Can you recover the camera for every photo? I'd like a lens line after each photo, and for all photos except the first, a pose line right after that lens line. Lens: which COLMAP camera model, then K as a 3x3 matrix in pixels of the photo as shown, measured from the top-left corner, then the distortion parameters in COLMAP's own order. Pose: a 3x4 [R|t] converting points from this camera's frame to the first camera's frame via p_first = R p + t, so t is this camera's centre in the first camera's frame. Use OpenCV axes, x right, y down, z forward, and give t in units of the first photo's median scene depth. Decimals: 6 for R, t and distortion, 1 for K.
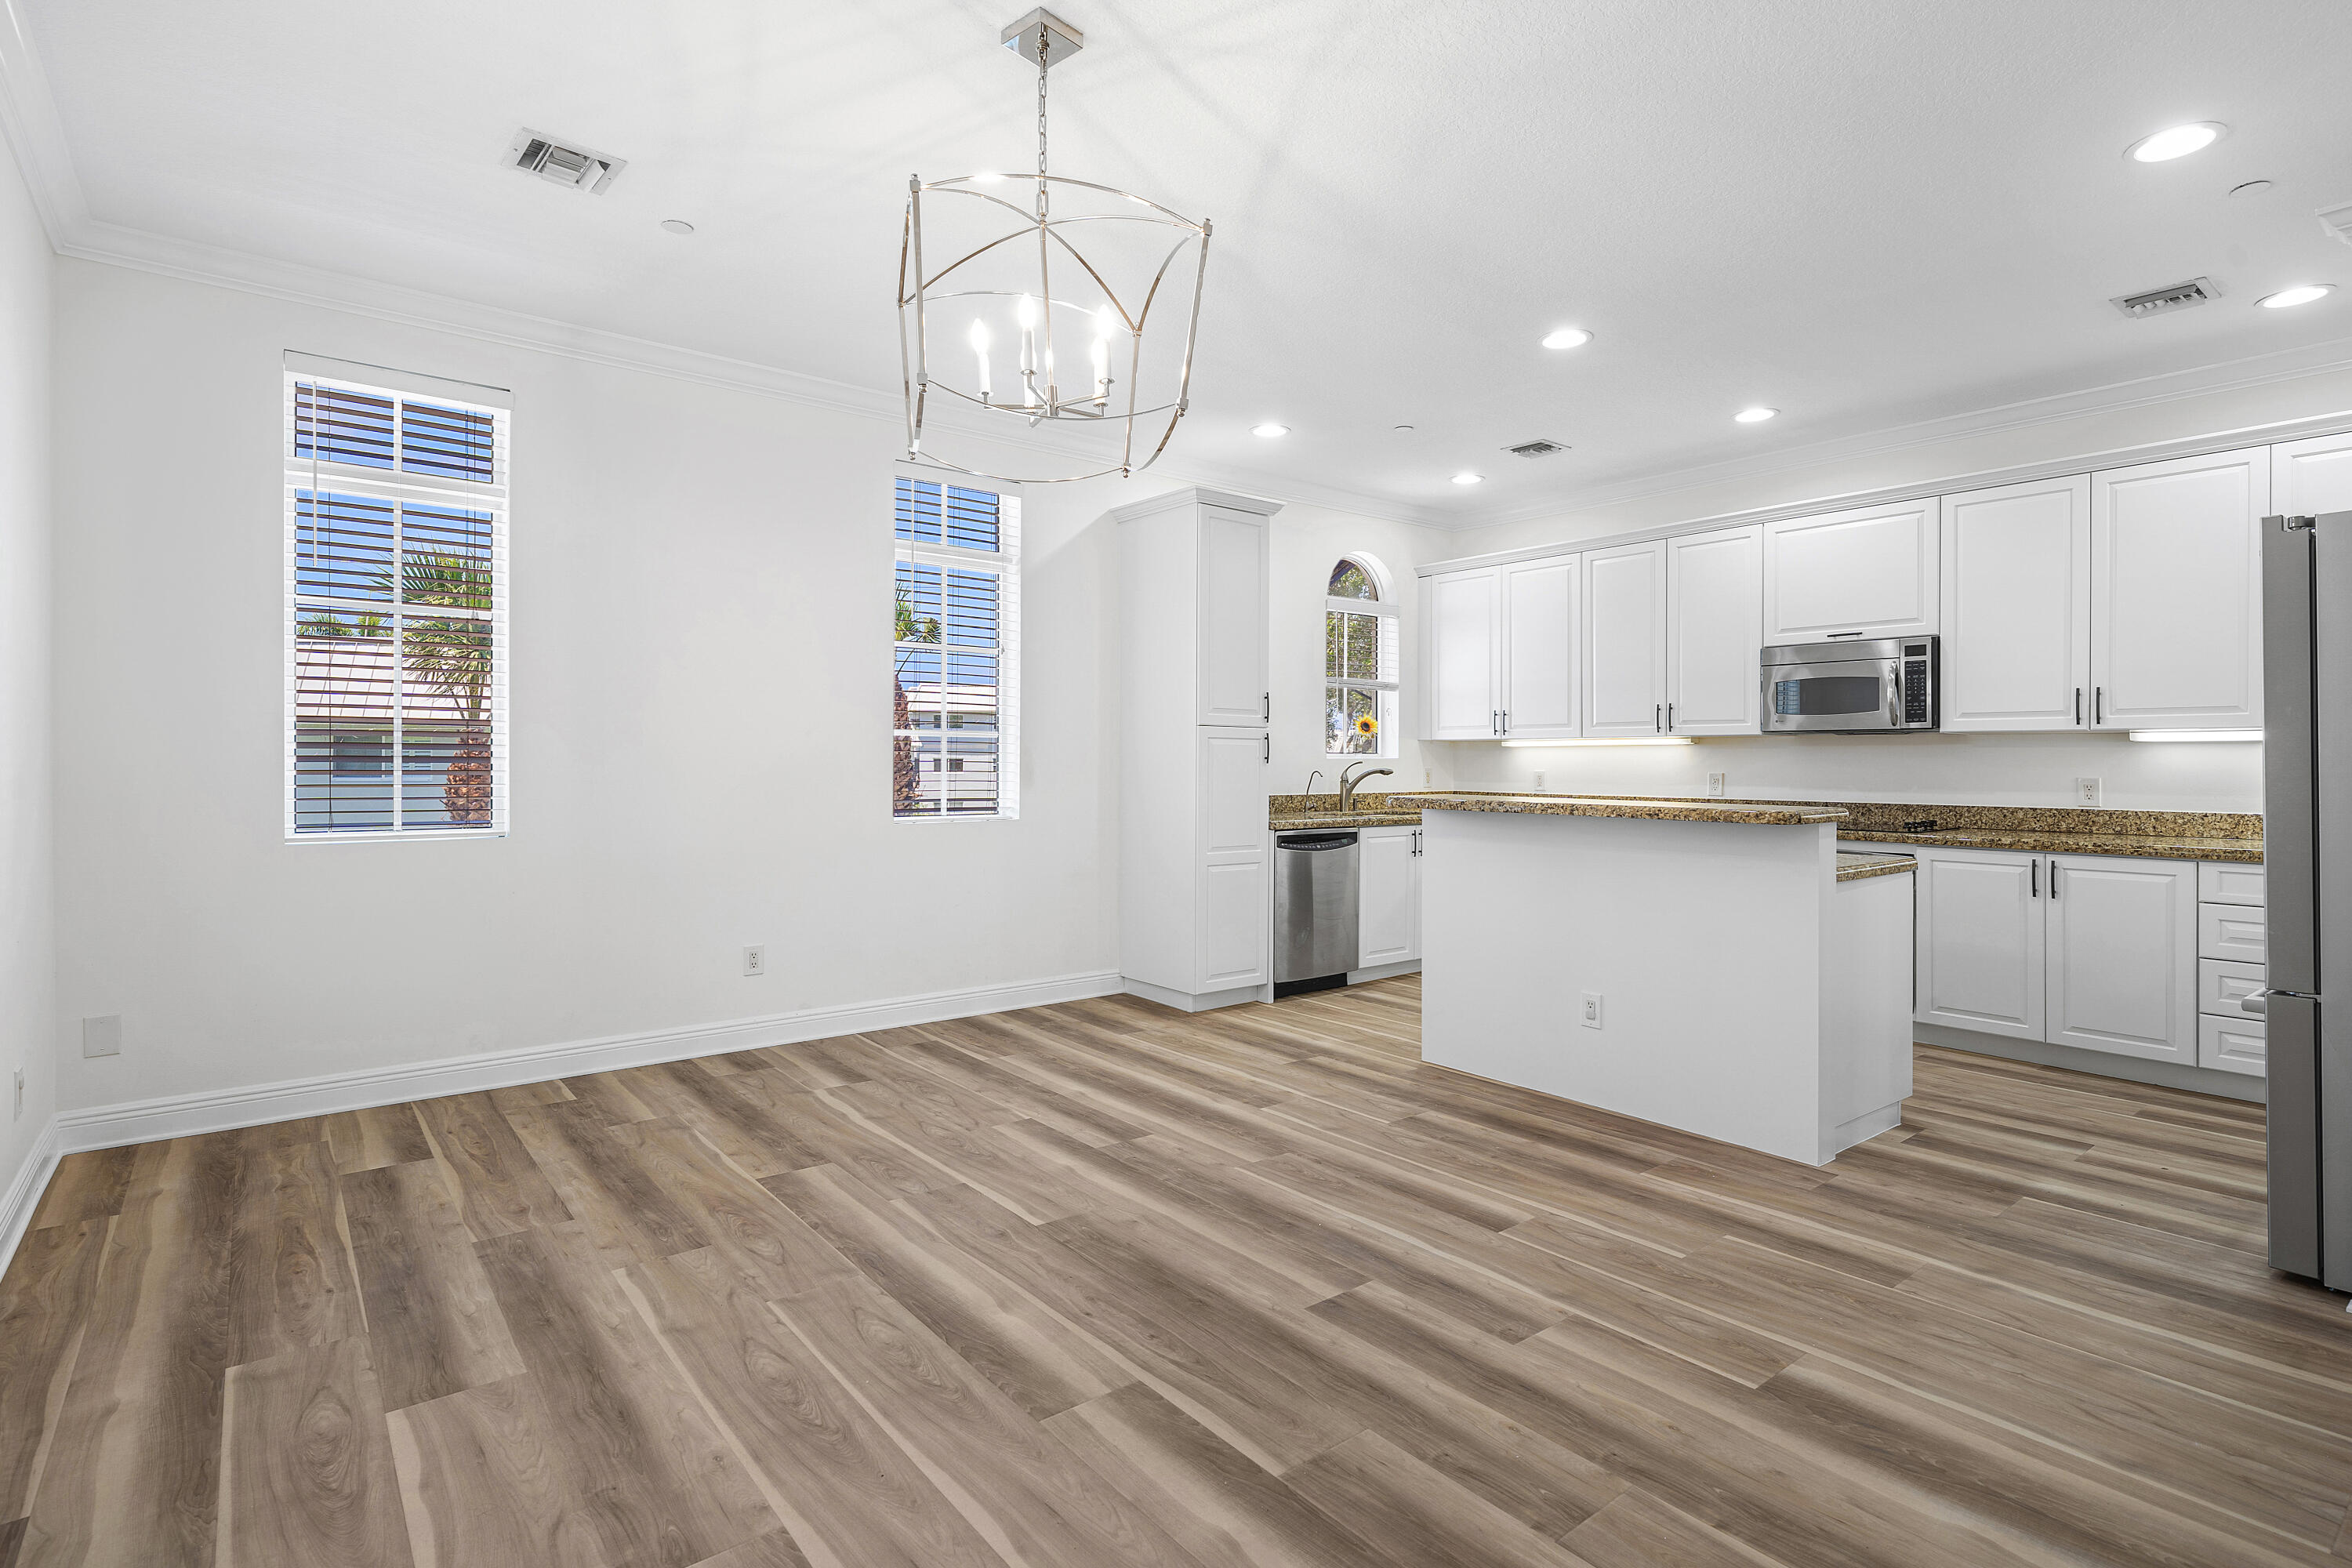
lens RADIAL K [[1151.1, 0, 1159.8], [0, 1151.1, 746.3], [0, 0, 1]] dist [0.002172, 0.001275]
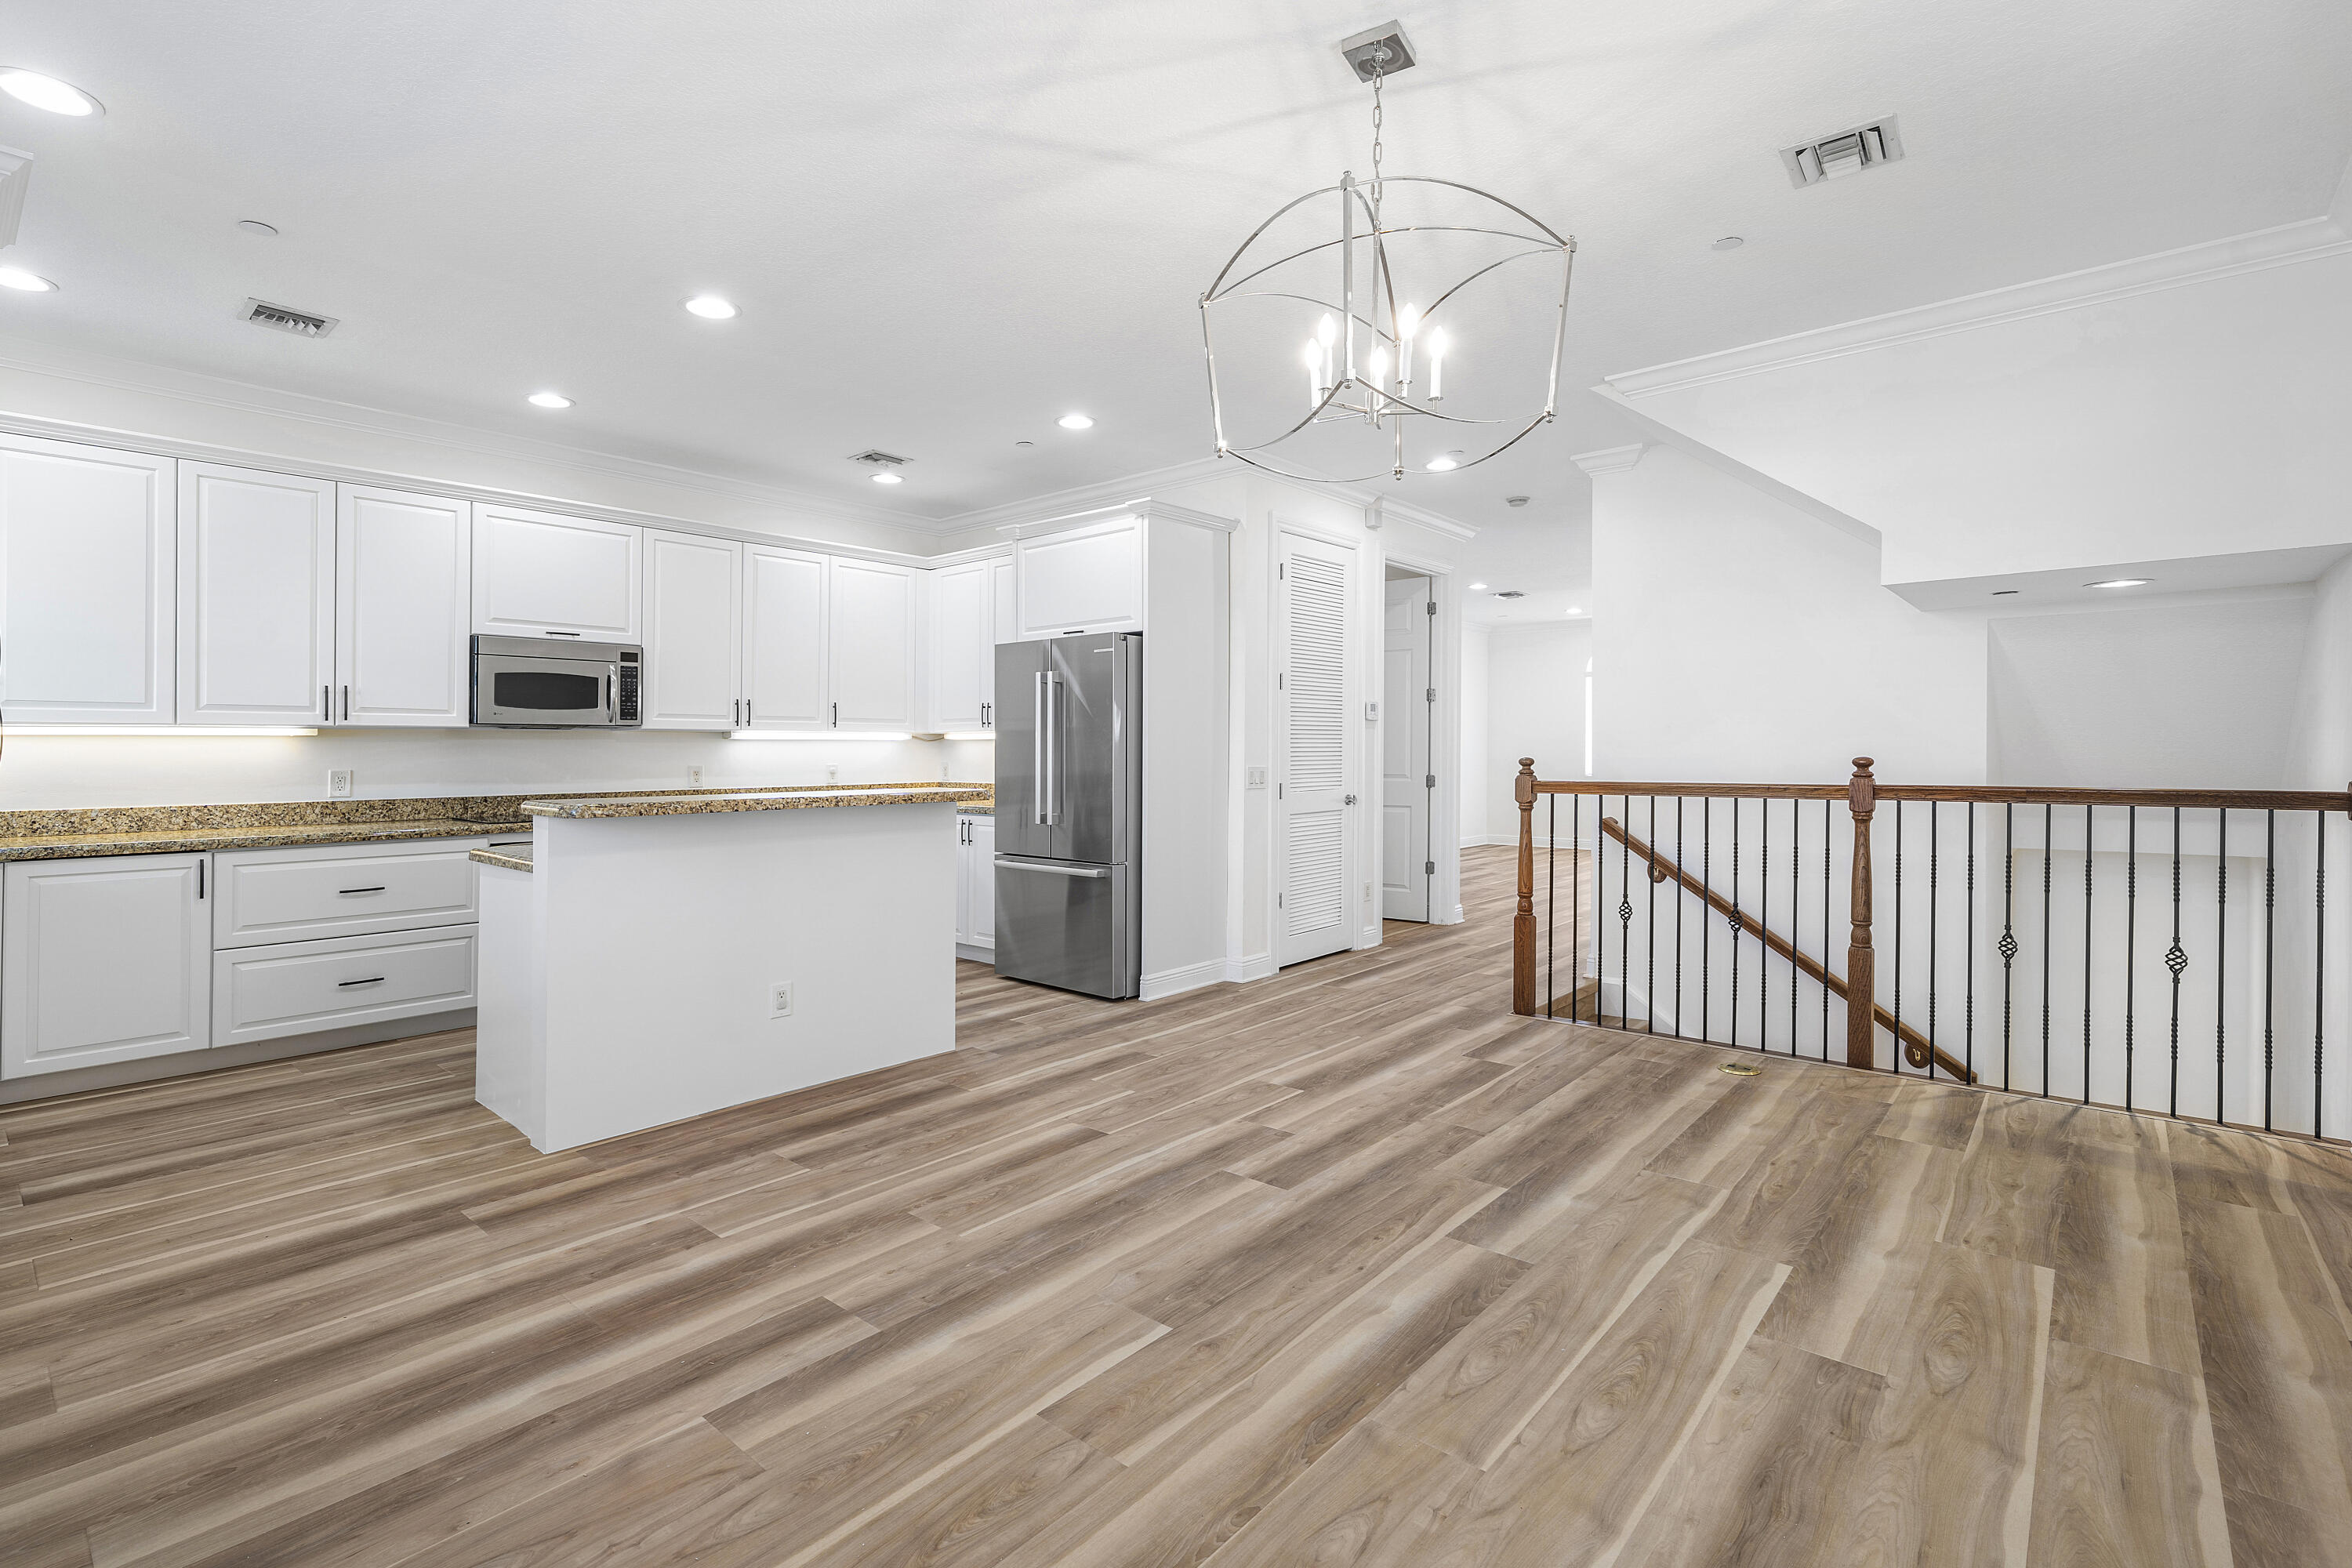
lens RADIAL K [[1062.1, 0, 1203.6], [0, 1062.1, 746.5], [0, 0, 1]] dist [0.001251, -0.000814]
pose [[-0.198757, 0.002674, 0.980045, -0.533126], [-0.006745, 0.999969, -0.004096, 0.006405], [-0.980026, -0.007424, -0.198733, 0.713344]]
